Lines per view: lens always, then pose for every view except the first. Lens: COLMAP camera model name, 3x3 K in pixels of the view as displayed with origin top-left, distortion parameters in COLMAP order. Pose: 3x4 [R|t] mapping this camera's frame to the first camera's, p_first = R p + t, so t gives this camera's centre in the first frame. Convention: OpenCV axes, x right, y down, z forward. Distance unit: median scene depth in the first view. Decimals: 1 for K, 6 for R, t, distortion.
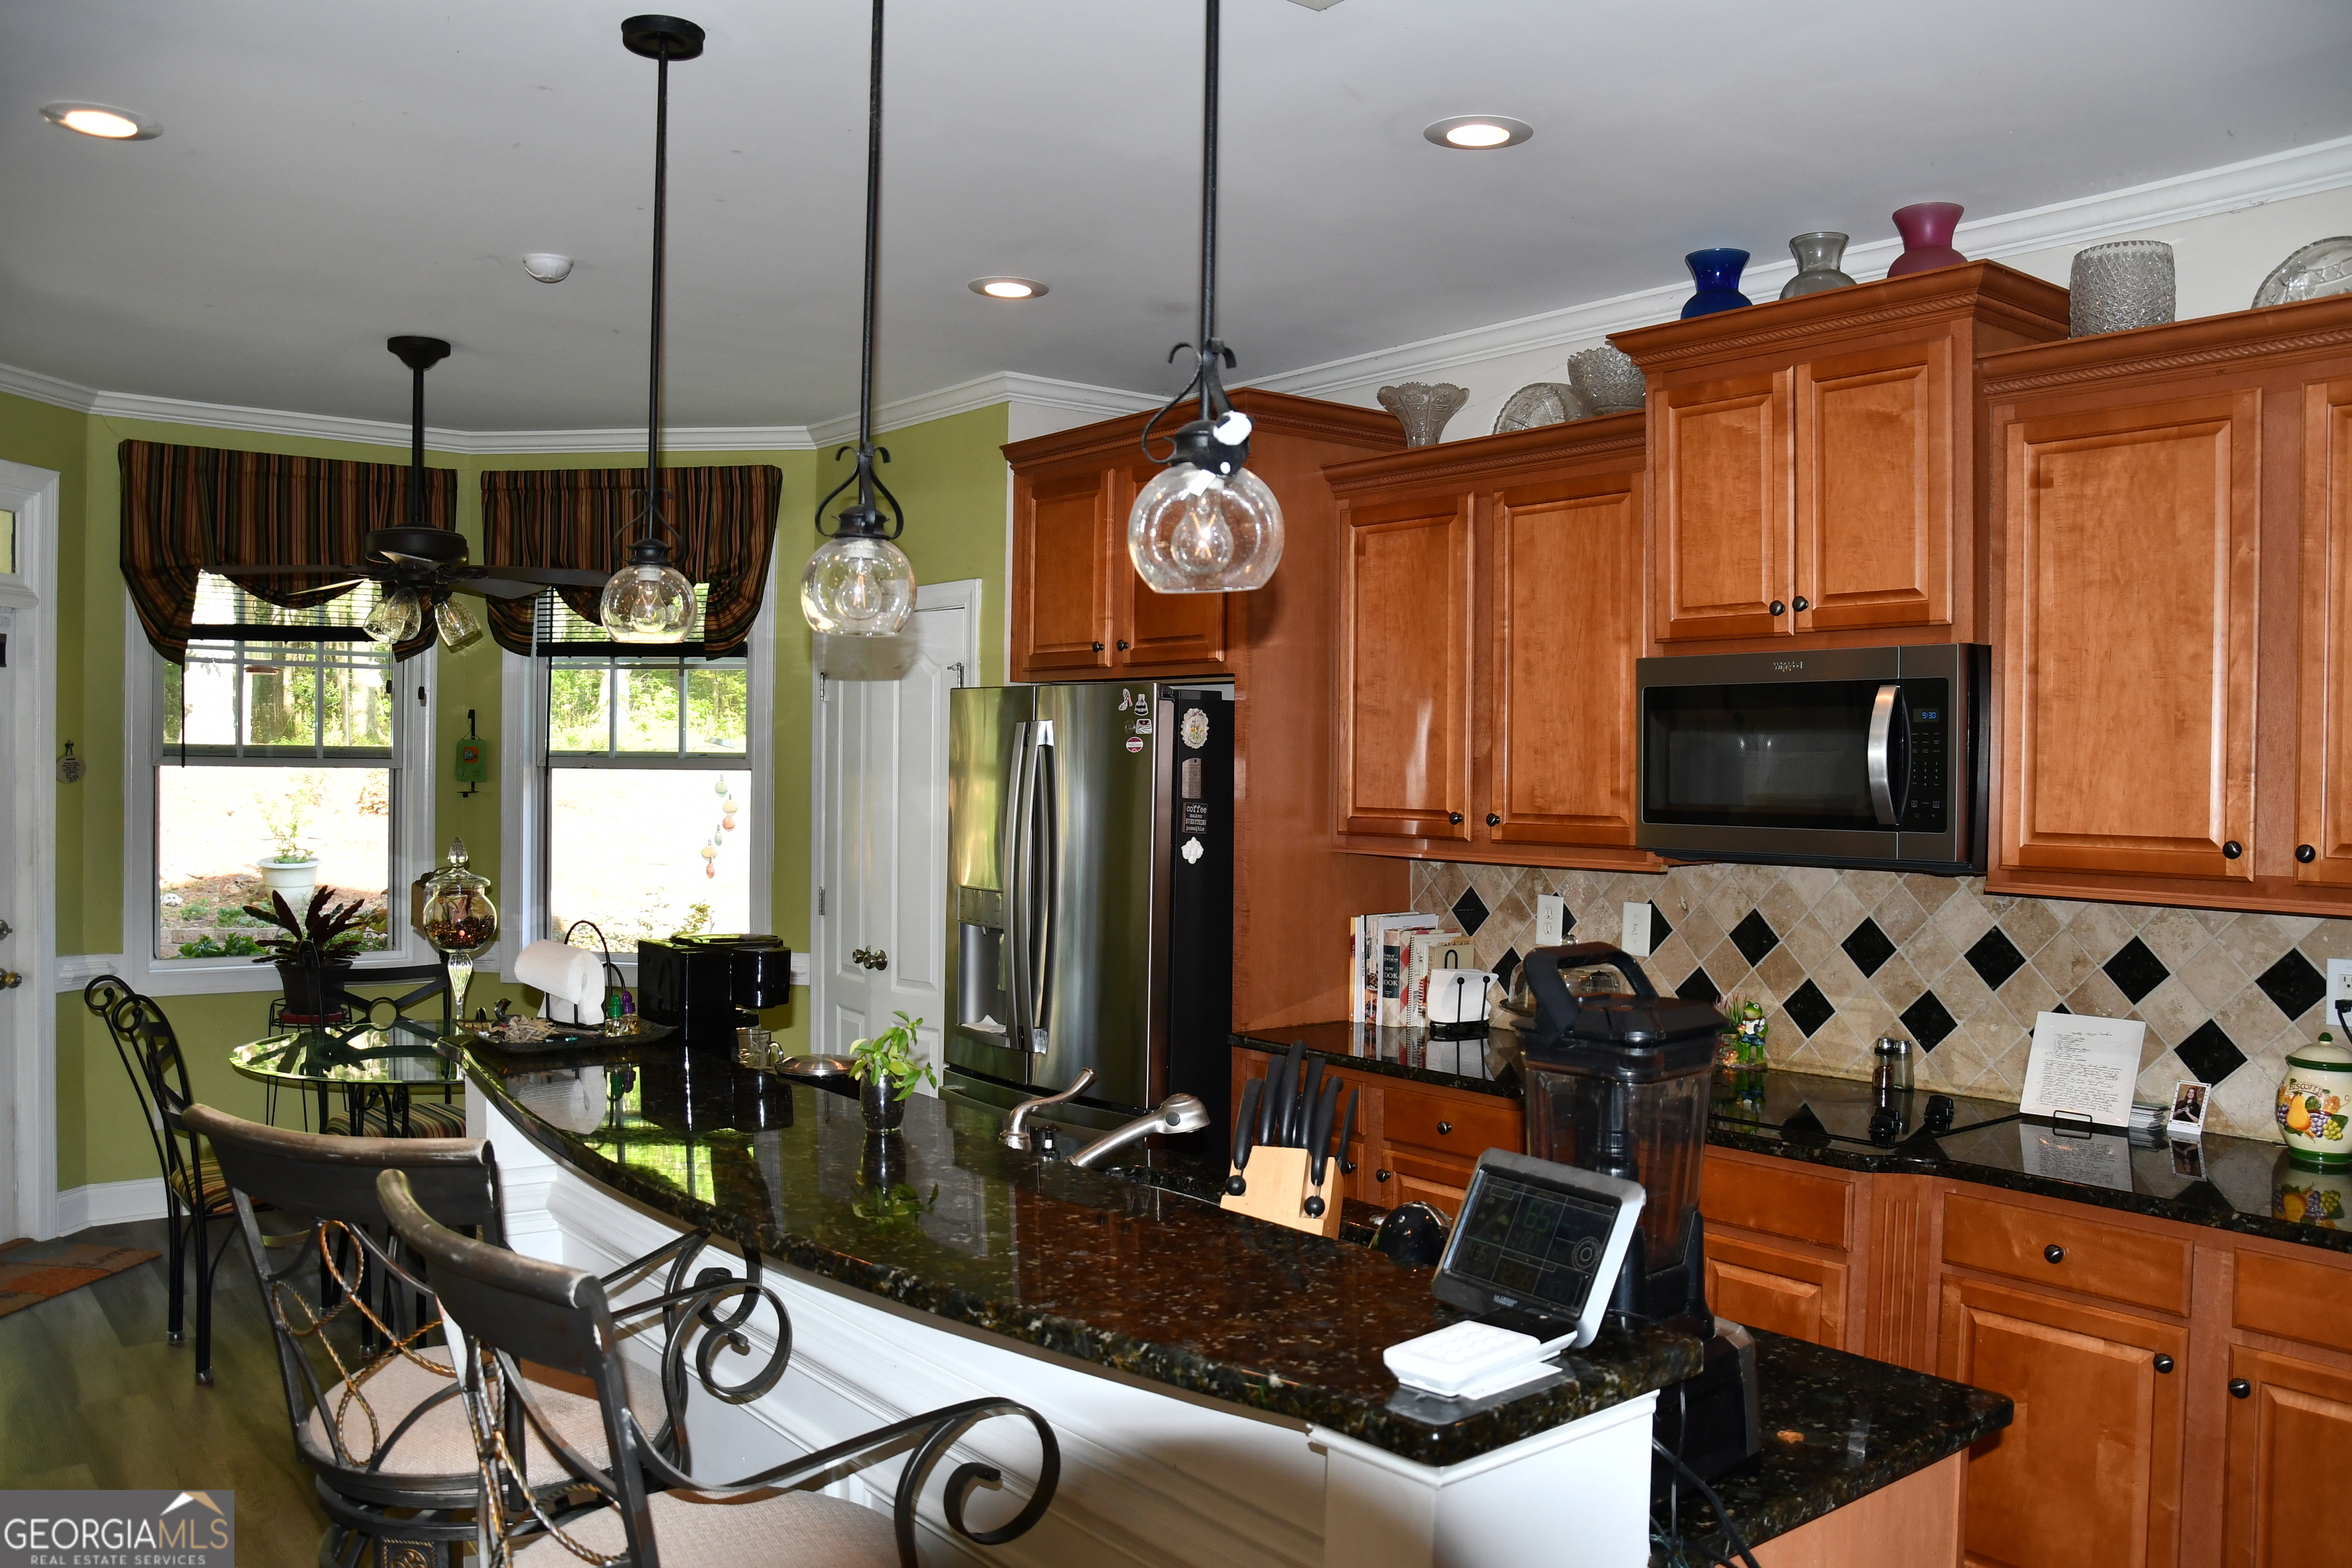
lens RADIAL K [[1846.1, 0, 1176.0], [0, 1846.1, 788.1], [0, 0, 1]] dist [-0.134065, -0.004655]
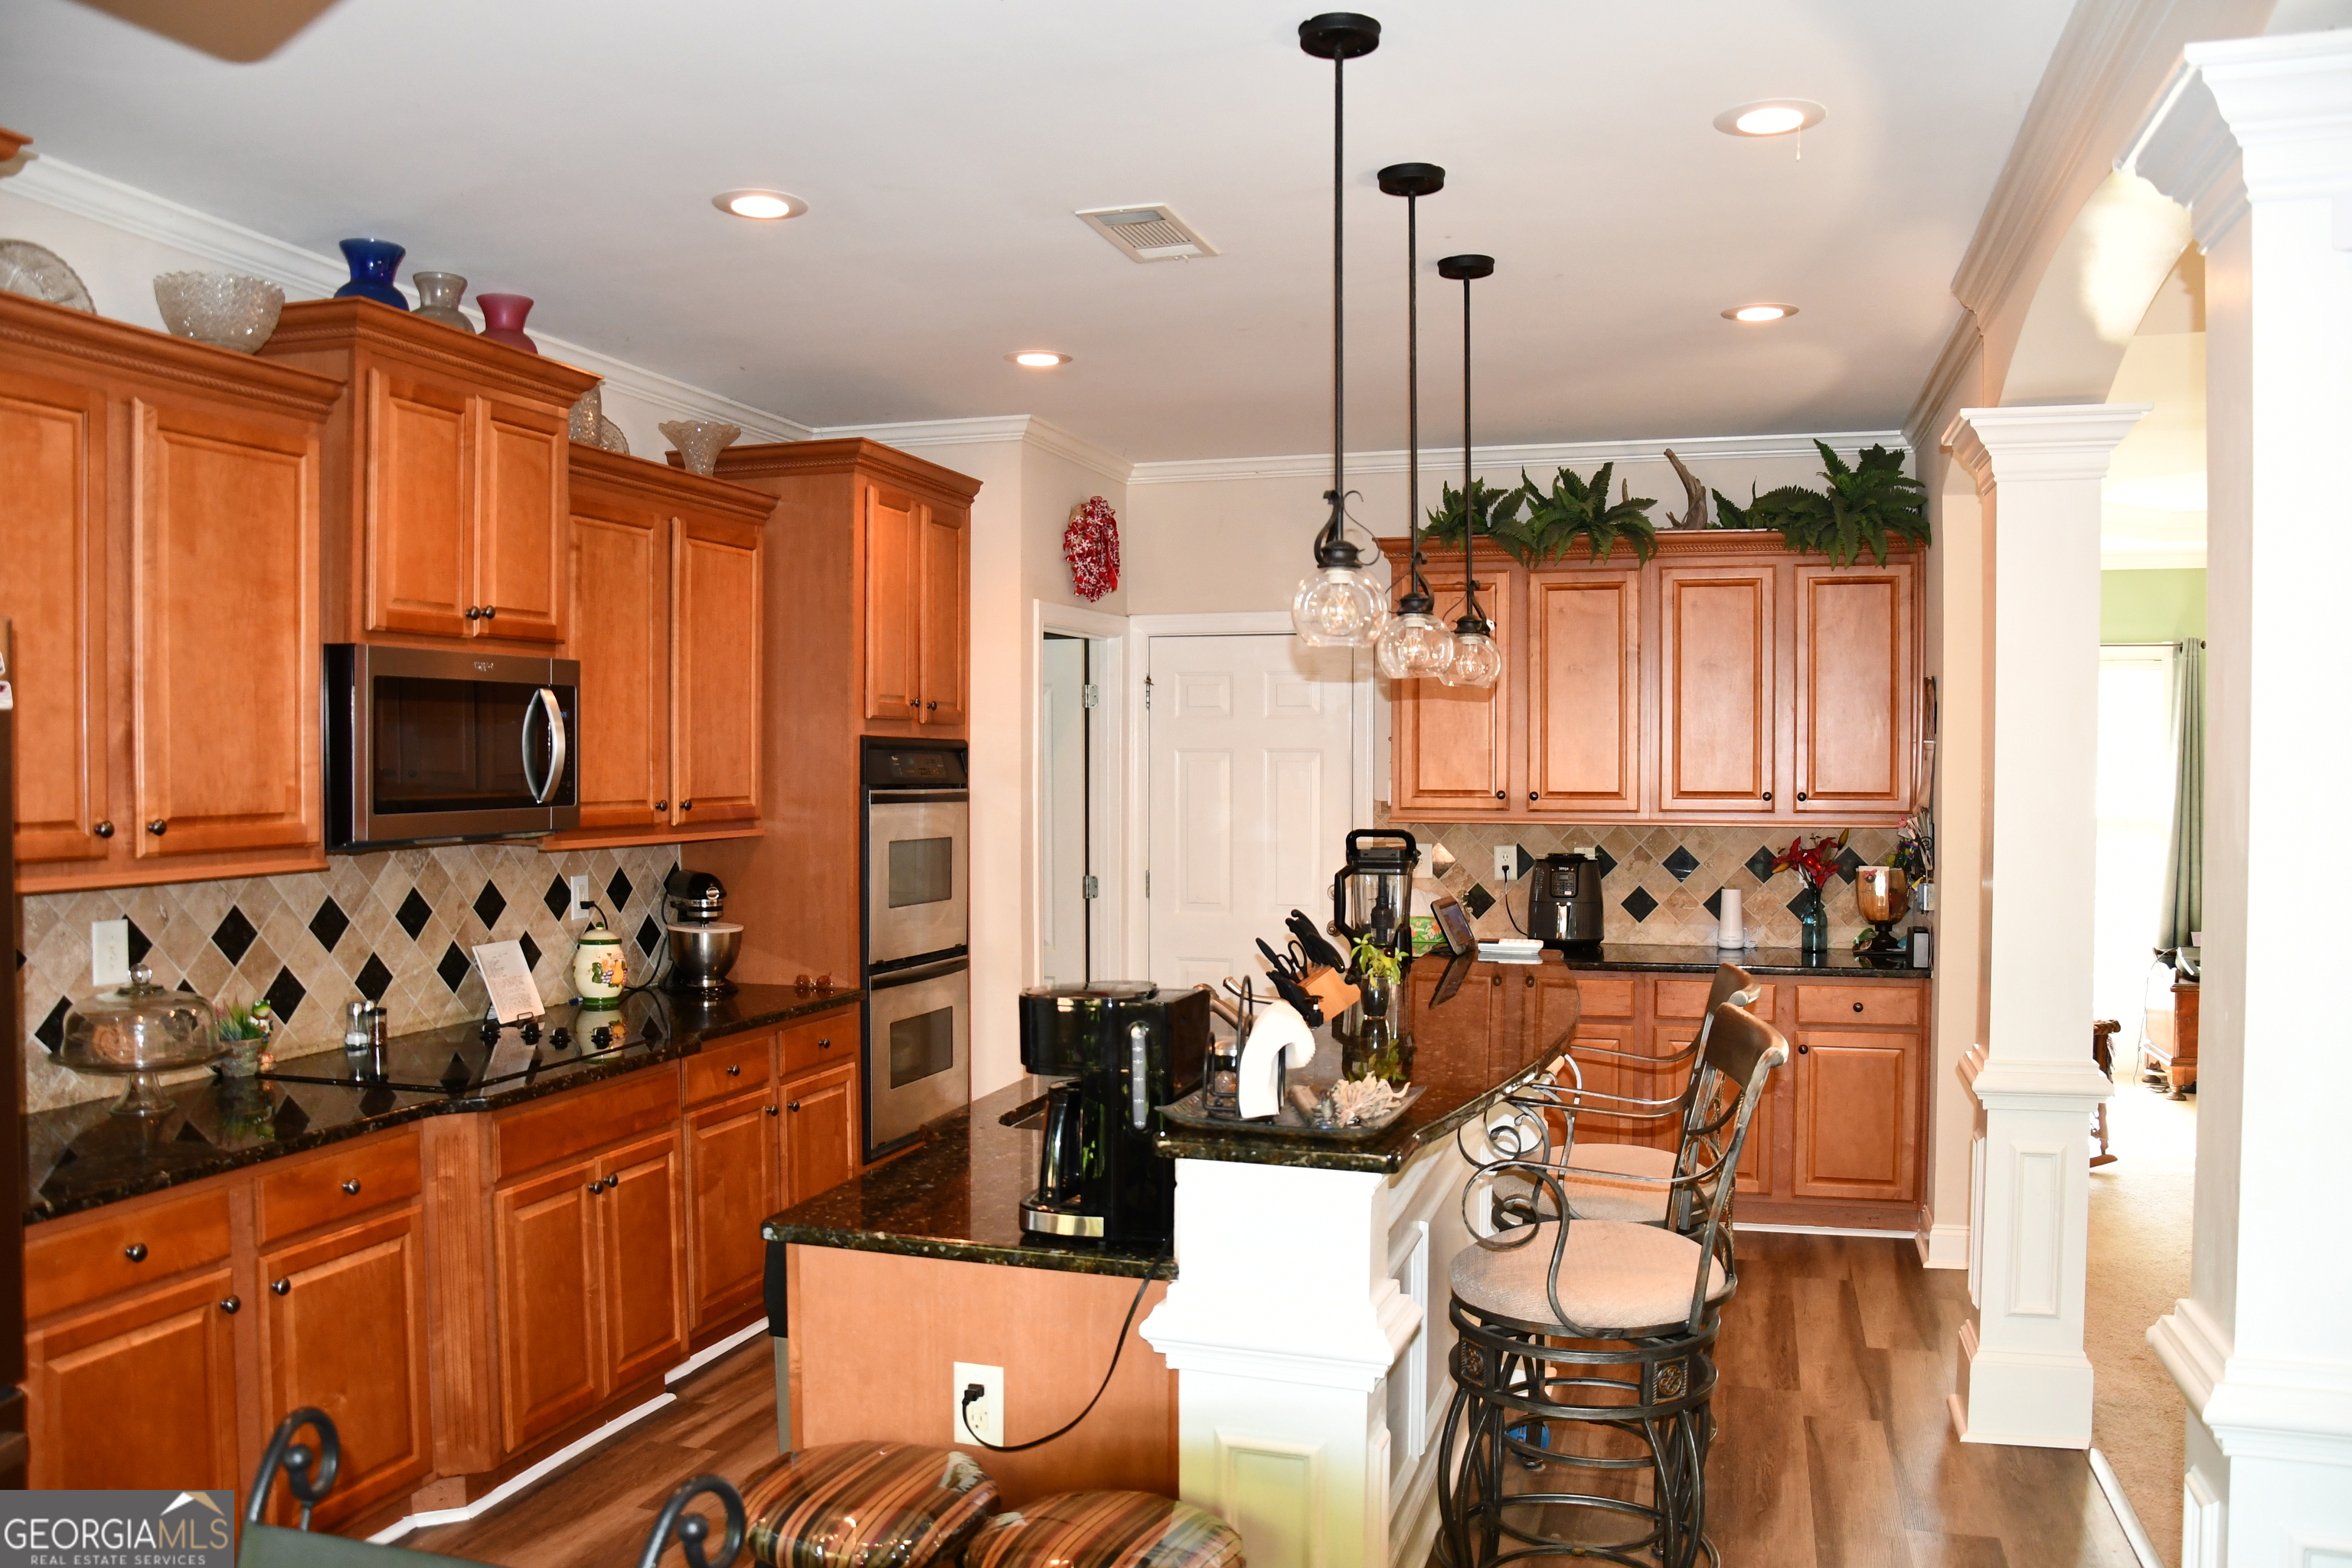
lens RADIAL K [[1846.1, 0, 1176.4], [0, 1846.1, 779.5], [0, 0, 1]] dist [-0.134065, -0.004655]
pose [[-0.559783, -0.013030, 0.828537, -0.706496], [0.016765, 0.999494, 0.027045, -0.016198], [-0.828470, 0.029030, -0.559281, 1.070996]]
